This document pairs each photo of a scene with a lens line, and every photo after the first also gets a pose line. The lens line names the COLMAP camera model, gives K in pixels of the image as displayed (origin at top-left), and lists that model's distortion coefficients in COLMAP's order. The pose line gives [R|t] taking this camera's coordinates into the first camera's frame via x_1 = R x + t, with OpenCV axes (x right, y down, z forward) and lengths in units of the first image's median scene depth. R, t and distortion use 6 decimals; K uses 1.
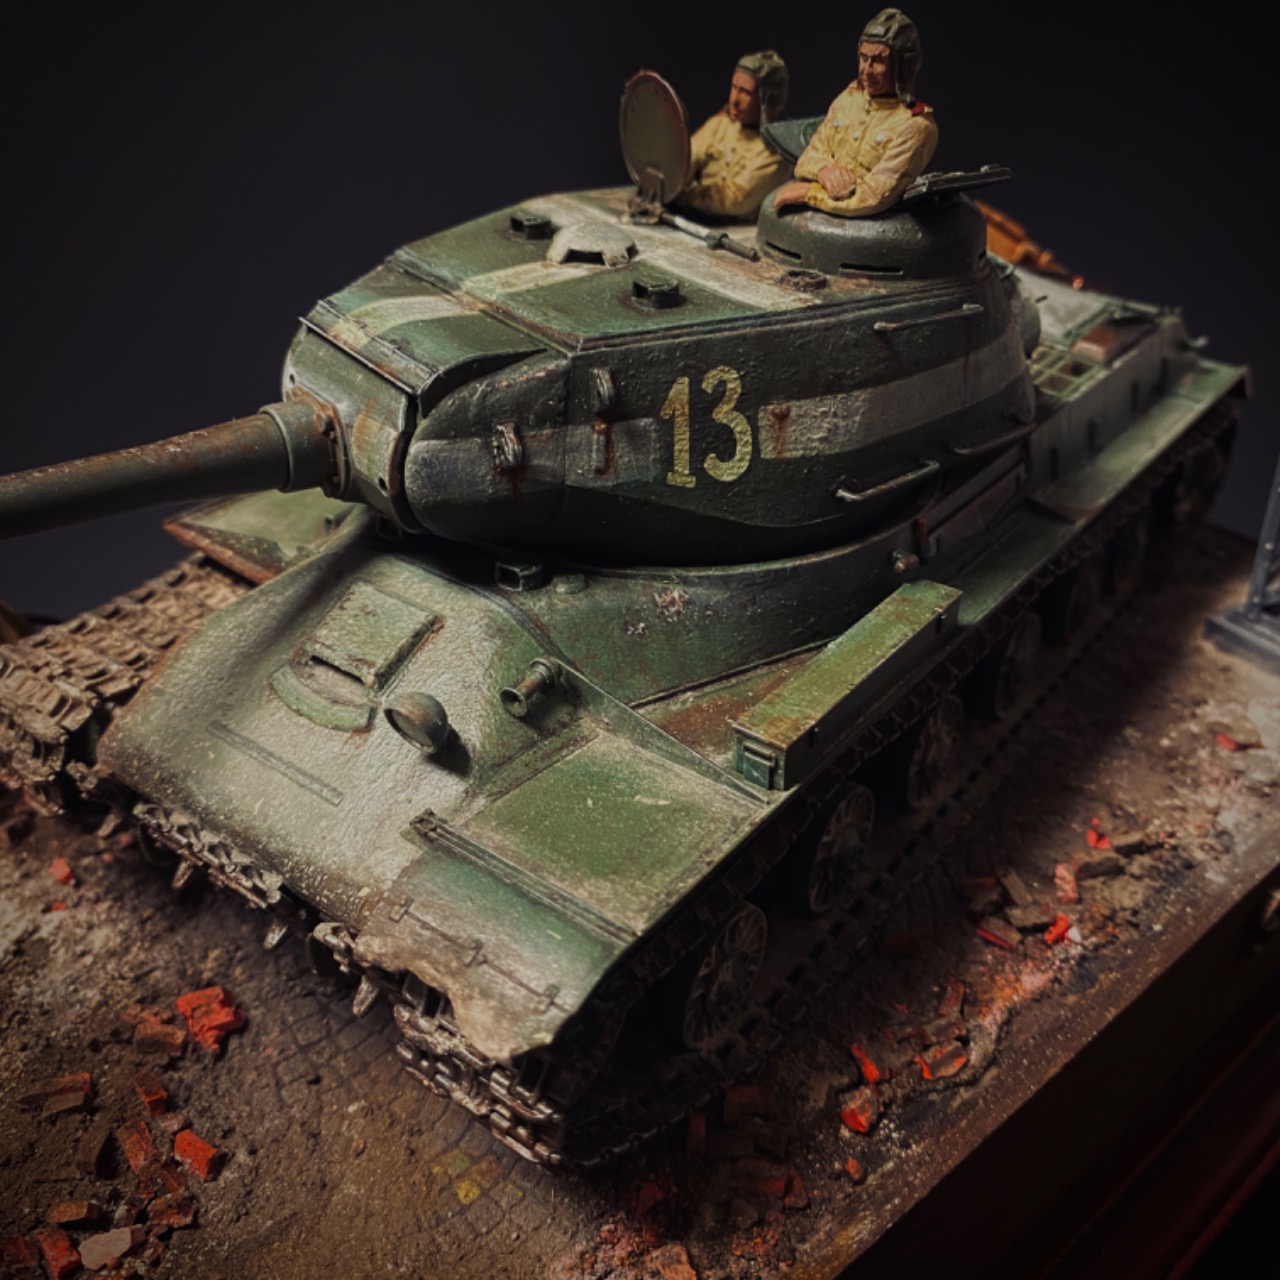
lens RADIAL K [[1313.5, 0, 641.7], [0, 1313.5, 657.5], [0, 0, 1]] dist [0.005807, -0.012553]
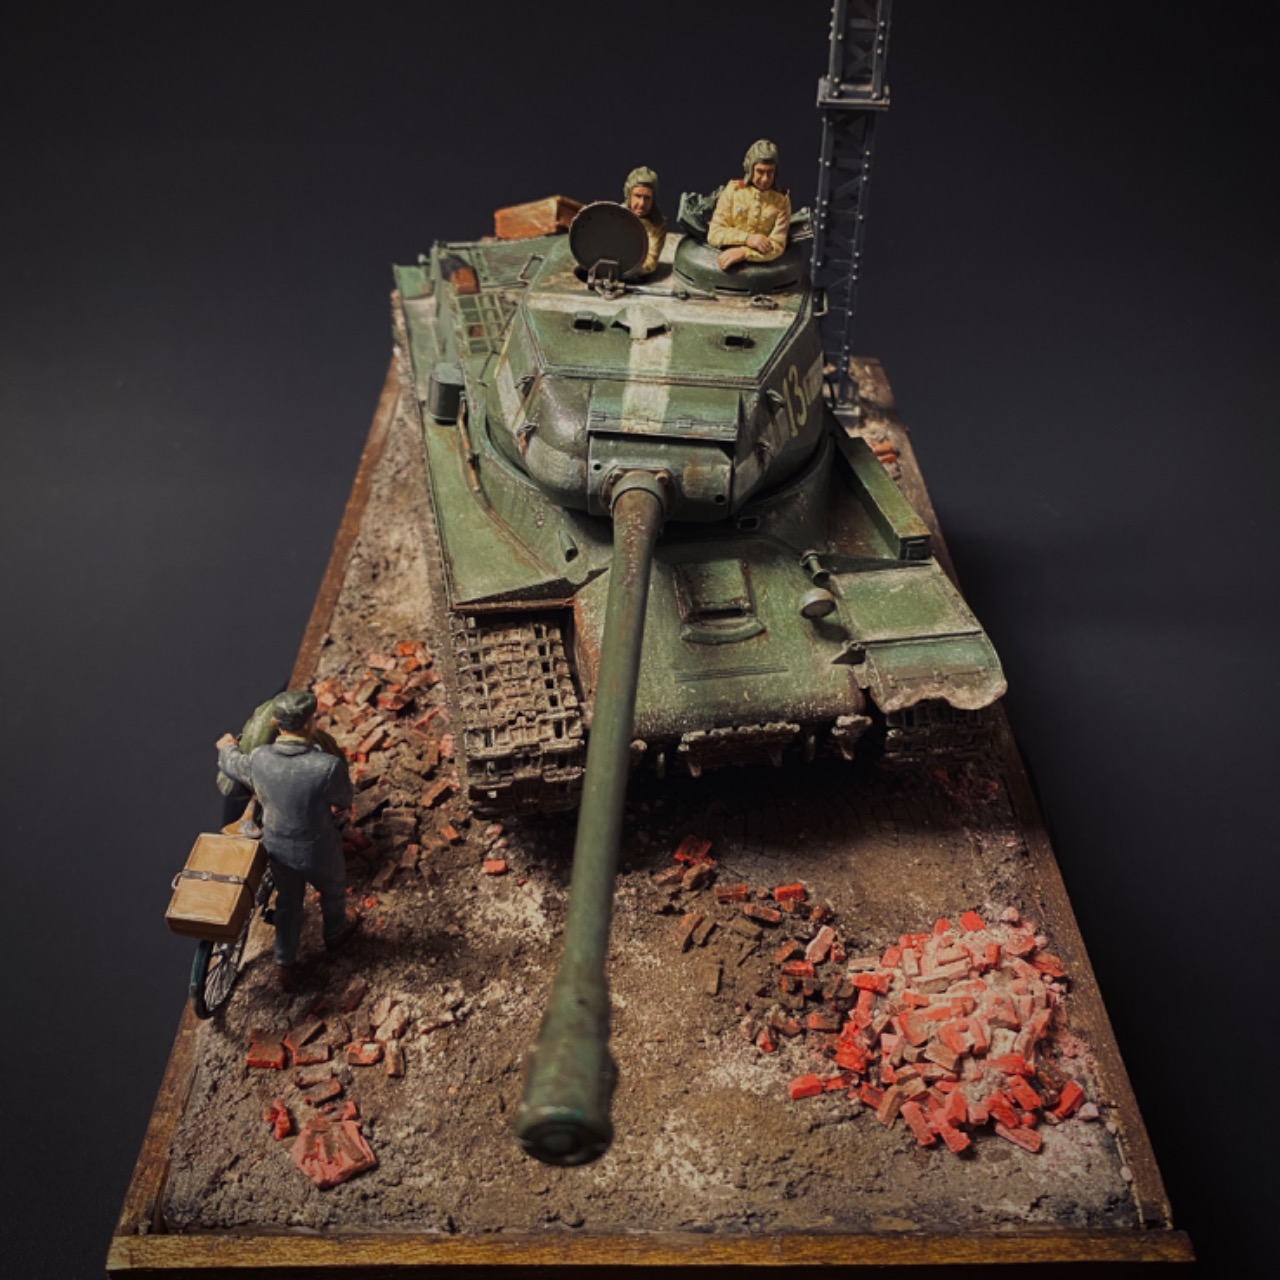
lens RADIAL K [[1376.5, 0, 641.4], [0, 1376.5, 620.8], [0, 0, 1]] dist [0.015467, 0.007623]
pose [[0.666822, -0.449178, 0.594632, -1.308380], [0.393972, 0.889792, 0.230338, -0.412989], [-0.632562, 0.080674, 0.770297, -0.279184]]
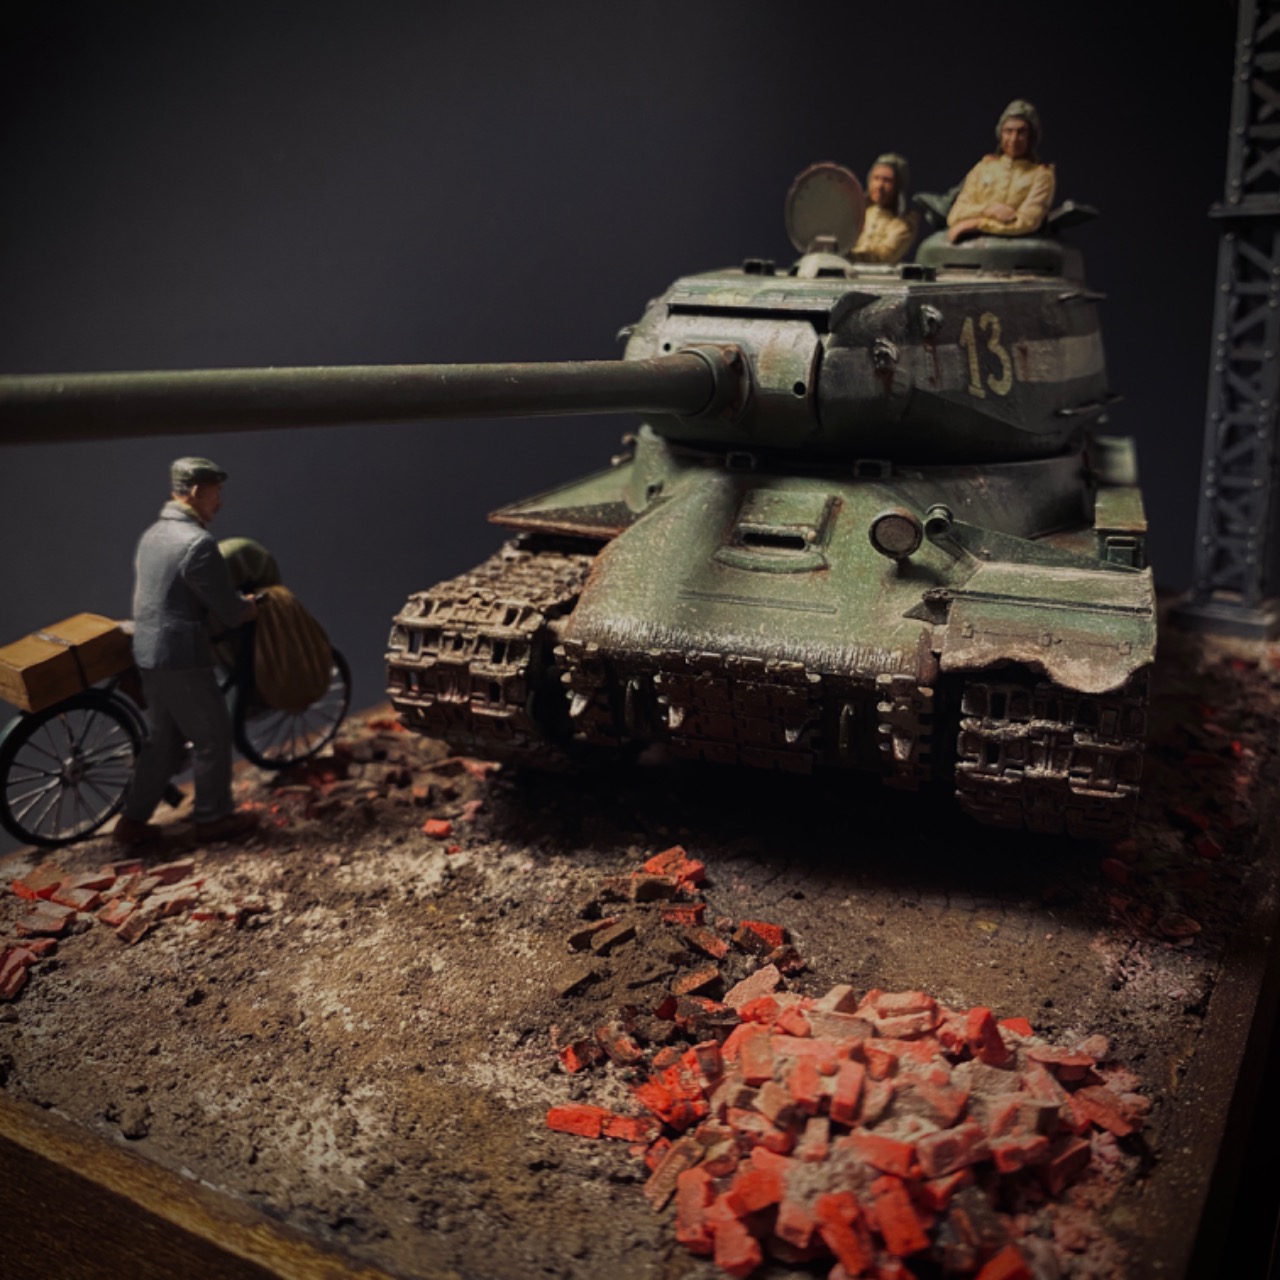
lens RADIAL K [[1345.6, 0, 621.9], [0, 1345.6, 637.1], [0, 0, 1]] dist [-0.001725, -0.006811]
pose [[0.955561, -0.093074, 0.279714, -0.709761], [0.171030, 0.947869, -0.268875, 0.401559], [-0.240107, 0.304766, 0.921665, -0.099838]]
